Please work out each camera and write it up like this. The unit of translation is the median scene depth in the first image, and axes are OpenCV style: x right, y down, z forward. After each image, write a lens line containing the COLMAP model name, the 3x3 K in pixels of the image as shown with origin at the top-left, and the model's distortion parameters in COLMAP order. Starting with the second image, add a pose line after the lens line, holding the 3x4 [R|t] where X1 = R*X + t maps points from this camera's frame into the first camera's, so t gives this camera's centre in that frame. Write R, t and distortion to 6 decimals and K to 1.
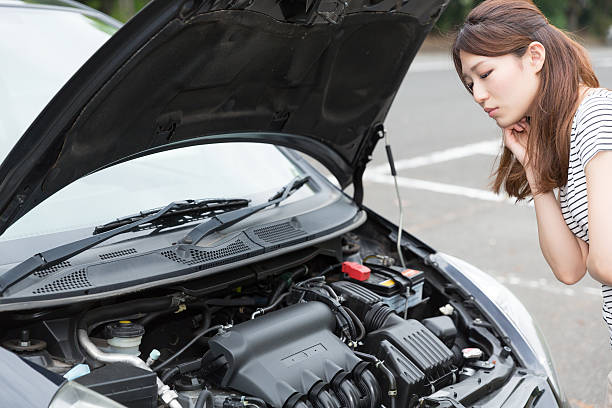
lens RADIAL K [[1120.4, 0, 308.6], [0, 1120.4, 204.3], [0, 0, 1]] dist [0.031372, 0.000000]
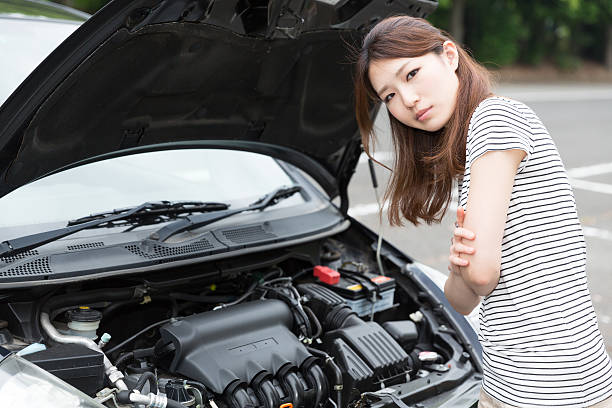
lens RADIAL K [[1120.4, 0, 306.3], [0, 1120.4, 203.5], [0, 0, 1]] dist [0.031372, 0.000000]
pose [[0.996156, 0.032392, -0.081384, 0.120078], [-0.034366, 0.999145, -0.022981, 0.019305], [0.080570, 0.025689, 0.996418, -0.058888]]
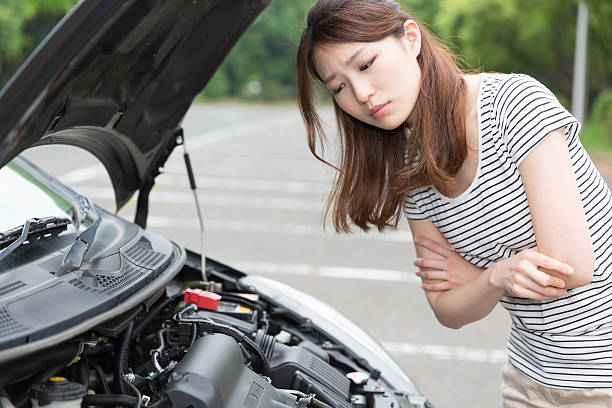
lens RADIAL K [[1120.4, 0, 308.4], [0, 1120.4, 207.9], [0, 0, 1]] dist [0.031372, 0.000000]
pose [[0.871285, -0.051305, 0.488089, -0.324096], [0.077857, 0.996376, -0.034249, 0.030138], [-0.484563, 0.067842, 0.872122, 0.268909]]
